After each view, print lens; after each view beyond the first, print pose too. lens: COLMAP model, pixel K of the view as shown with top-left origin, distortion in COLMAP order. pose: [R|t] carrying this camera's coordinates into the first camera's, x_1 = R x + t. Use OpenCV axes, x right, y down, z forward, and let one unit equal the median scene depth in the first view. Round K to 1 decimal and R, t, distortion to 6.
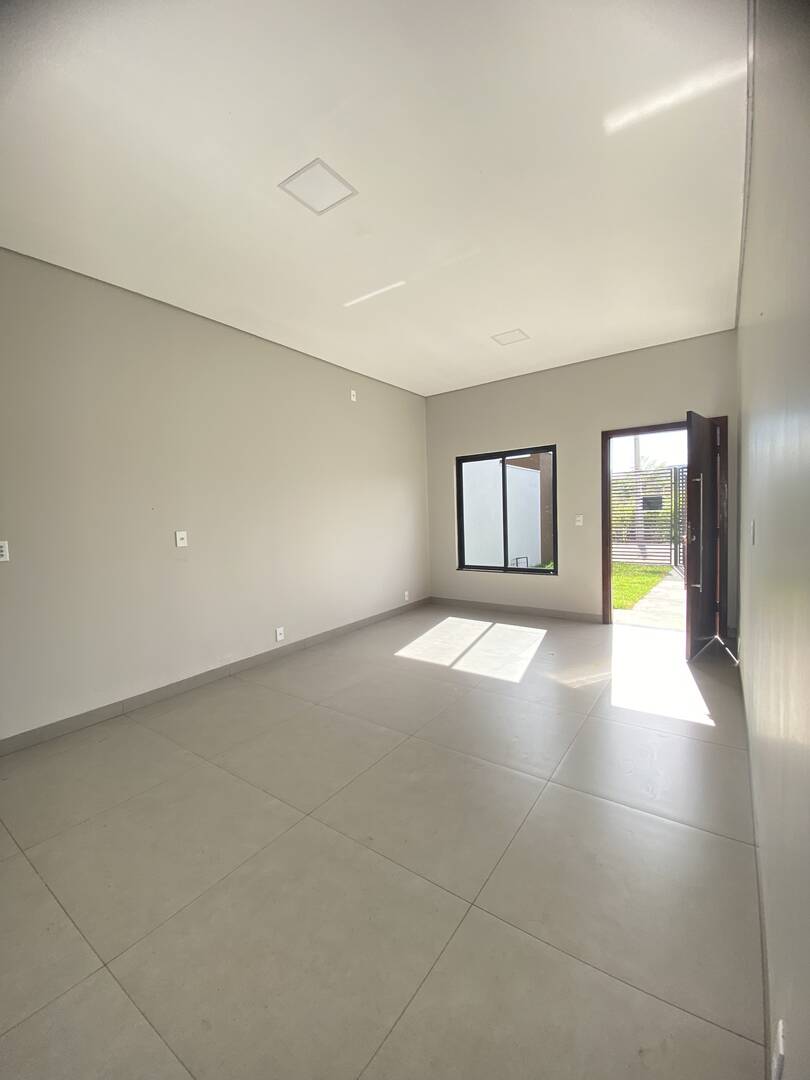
lens RADIAL K [[445.3, 0, 403.9], [0, 445.3, 541.3], [0, 0, 1]] dist [-0.017162, -0.003175]
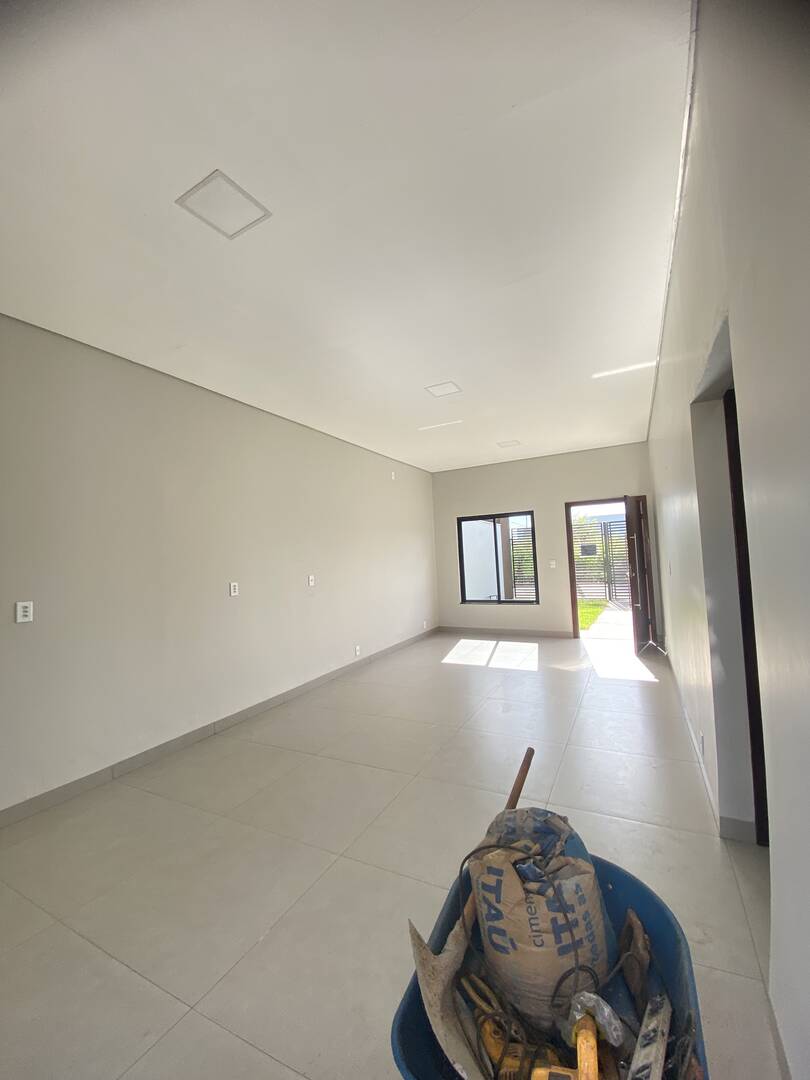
lens RADIAL K [[445.3, 0, 401.9], [0, 445.3, 537.3], [0, 0, 1]] dist [-0.017162, -0.003175]
pose [[0.990356, -0.005394, 0.138440, -0.273223], [0.020995, 0.993545, -0.111479, 0.014946], [-0.136945, 0.113311, 0.984077, -0.327345]]
